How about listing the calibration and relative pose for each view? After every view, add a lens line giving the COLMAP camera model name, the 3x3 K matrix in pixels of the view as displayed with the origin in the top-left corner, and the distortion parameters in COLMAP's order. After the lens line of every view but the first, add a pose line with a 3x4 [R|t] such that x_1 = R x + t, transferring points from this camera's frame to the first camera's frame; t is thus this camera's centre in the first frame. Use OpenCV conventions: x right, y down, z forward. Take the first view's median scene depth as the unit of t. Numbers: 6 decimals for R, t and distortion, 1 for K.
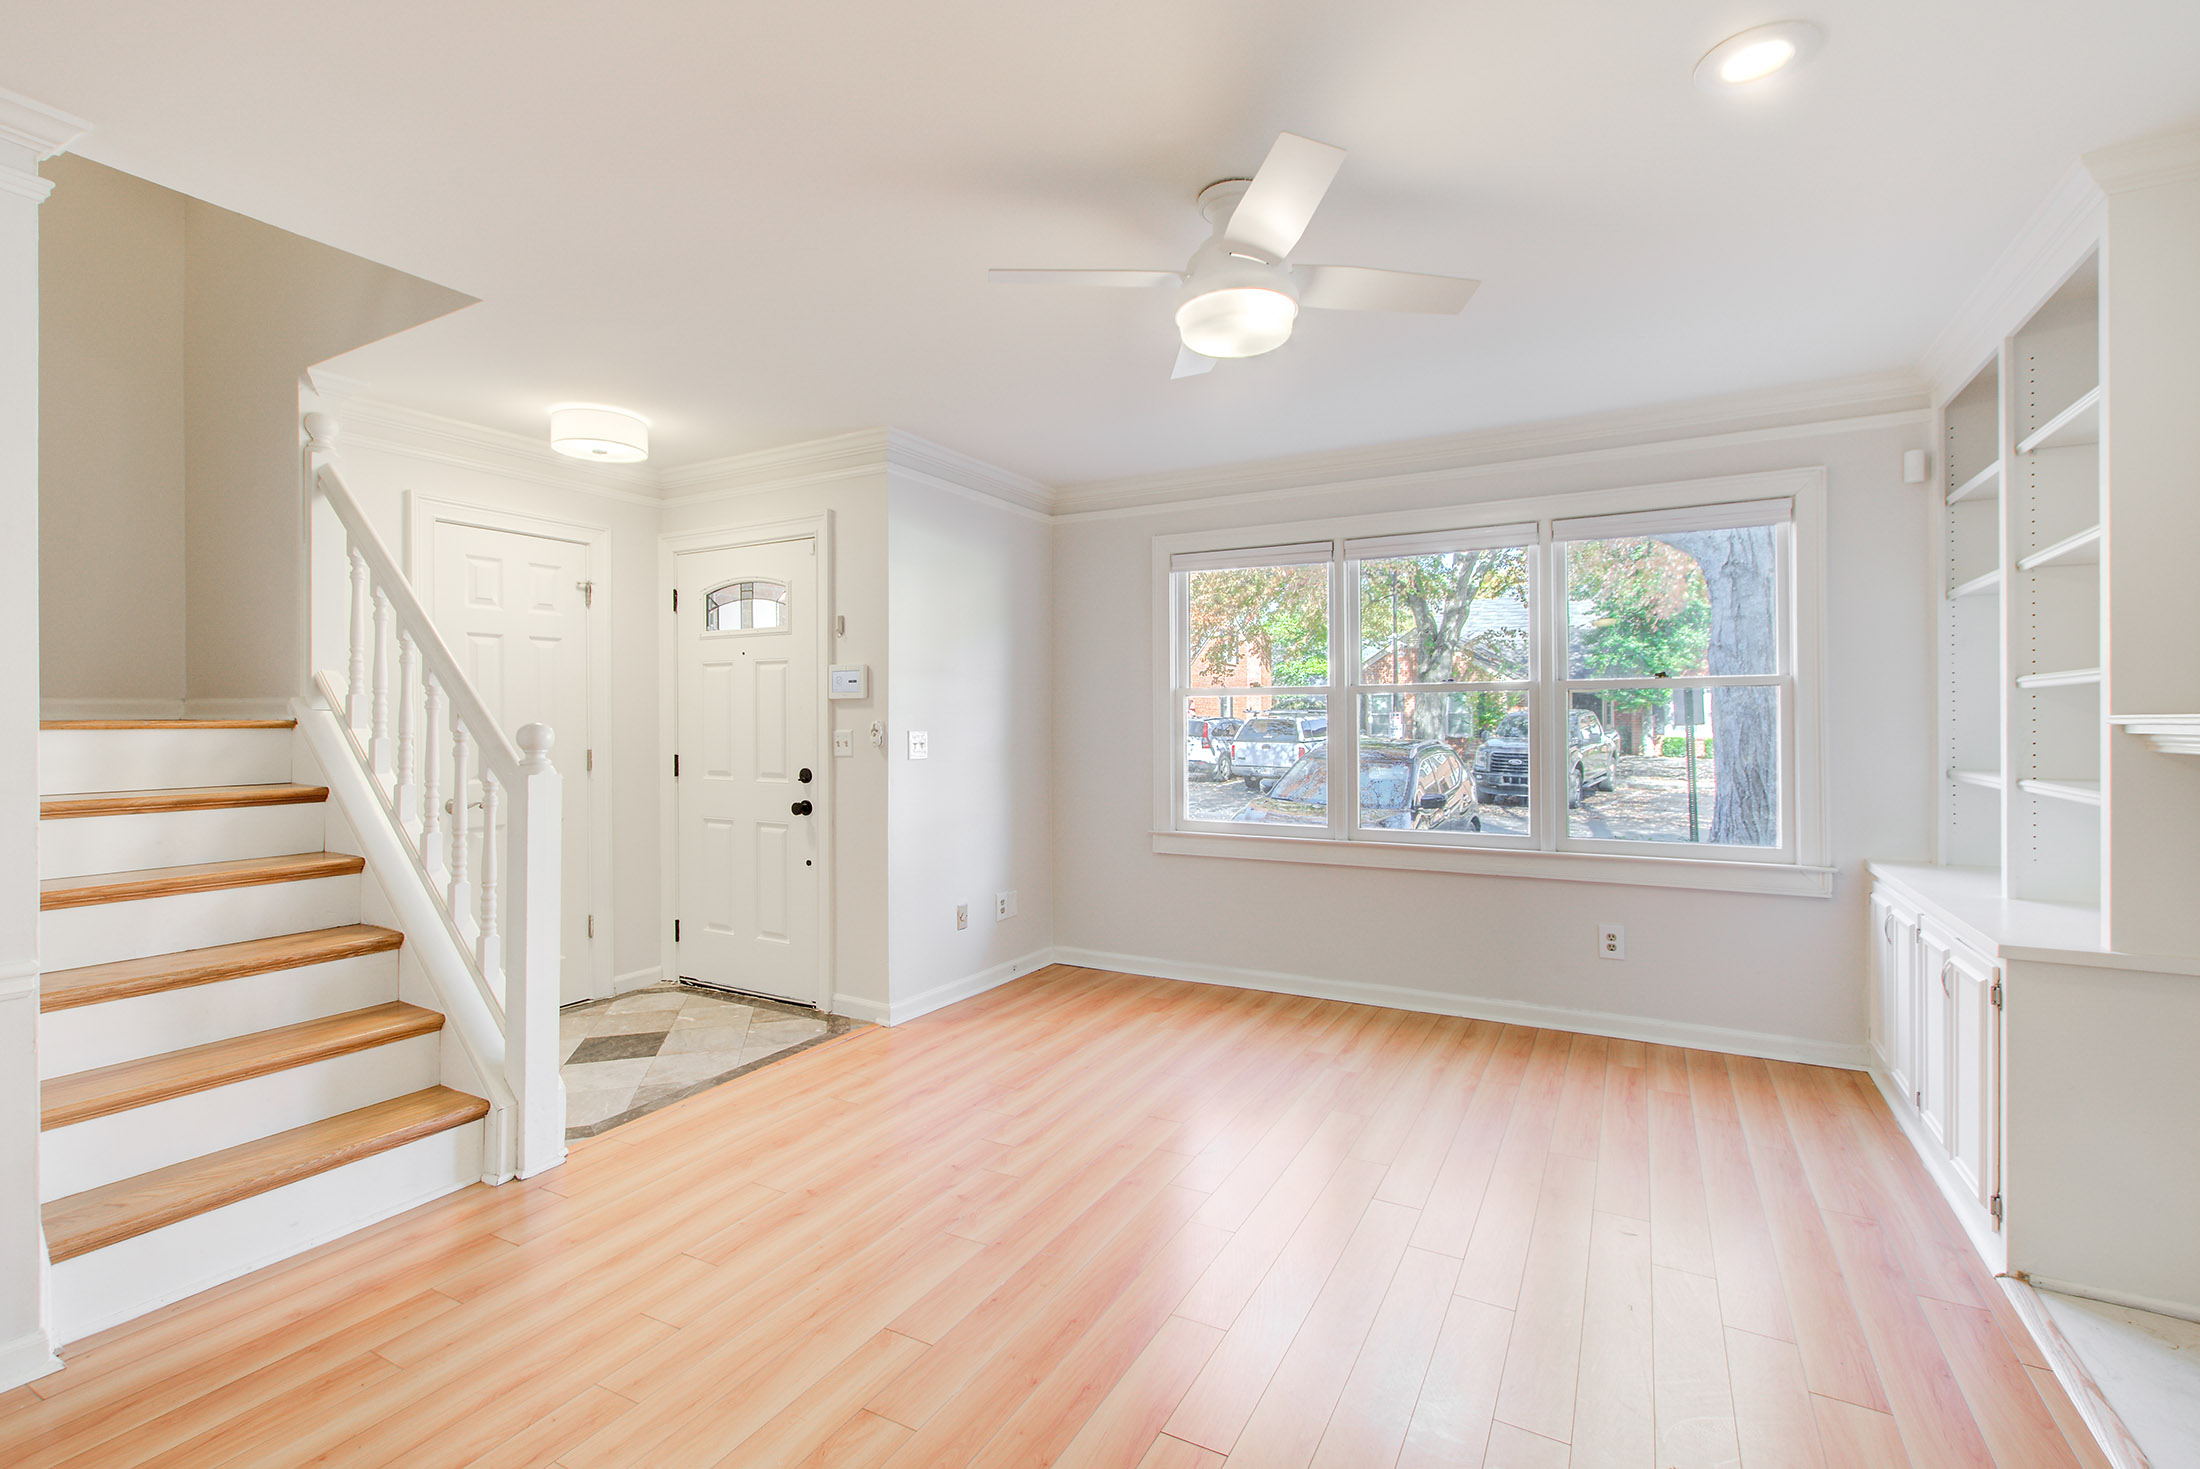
lens RADIAL K [[965.7, 0, 1108.1], [0, 965.7, 742.2], [0, 0, 1]] dist [0.001512, 0.000326]
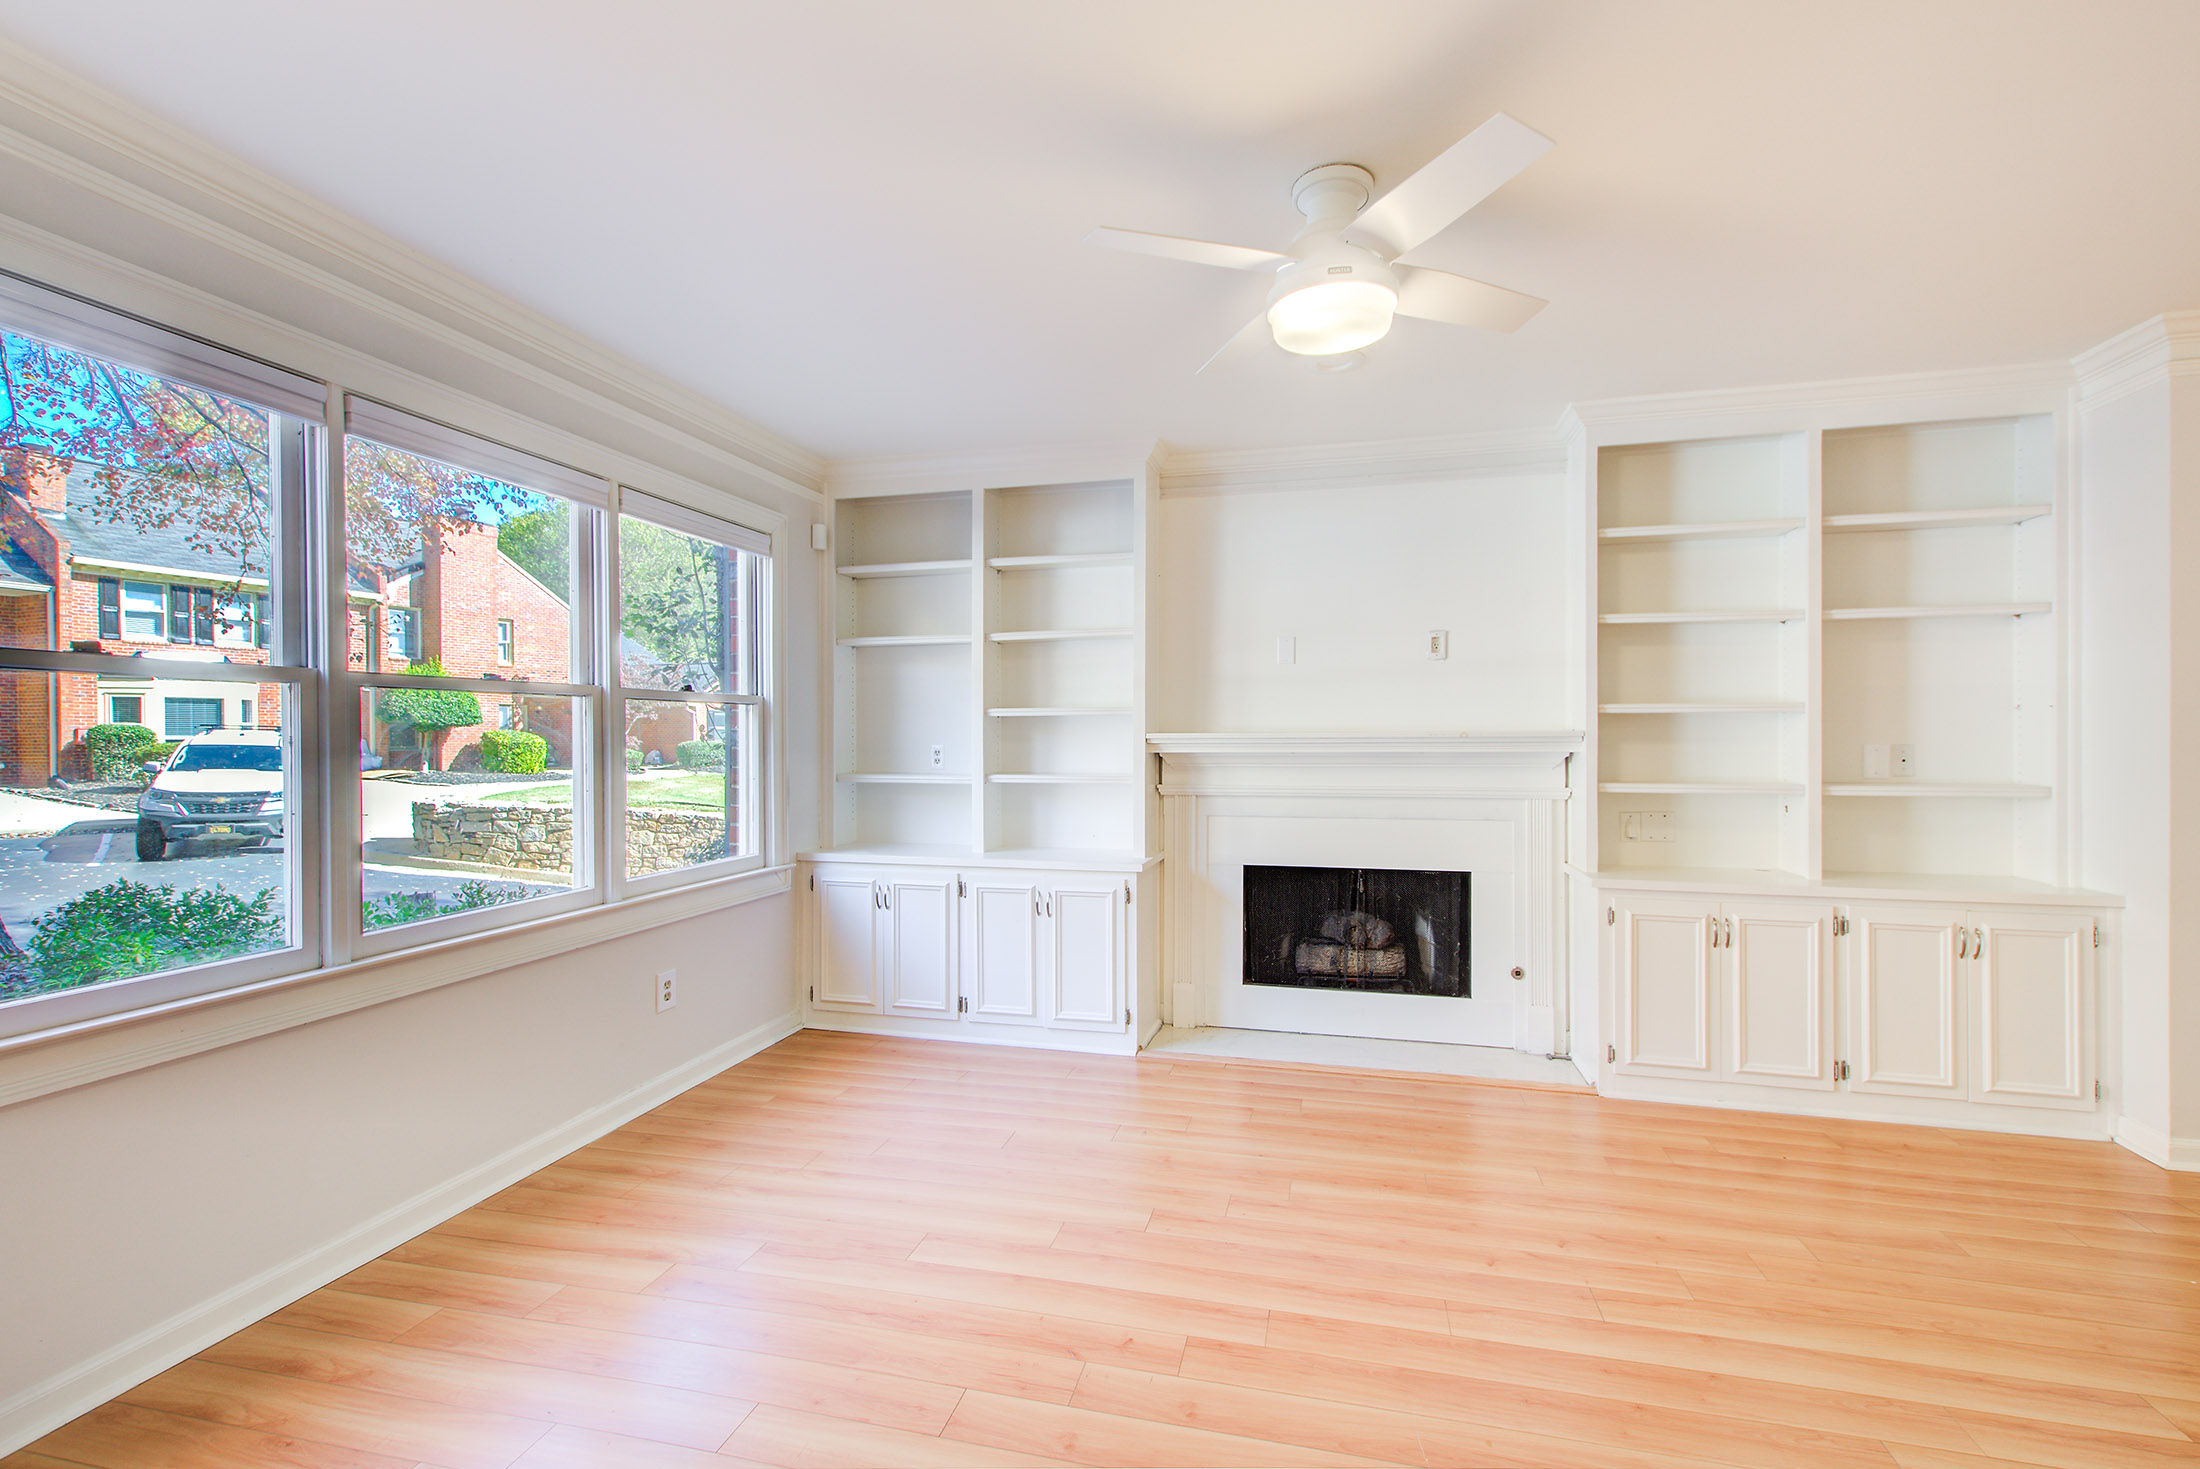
lens RADIAL K [[965.7, 0, 1108.1], [0, 965.7, 742.2], [0, 0, 1]] dist [0.001512, 0.000326]
pose [[-0.262001, -0.001111, 0.965067, -0.447275], [0.022778, 0.999714, 0.007335, -0.014725], [-0.964799, 0.023904, -0.261901, 0.887540]]
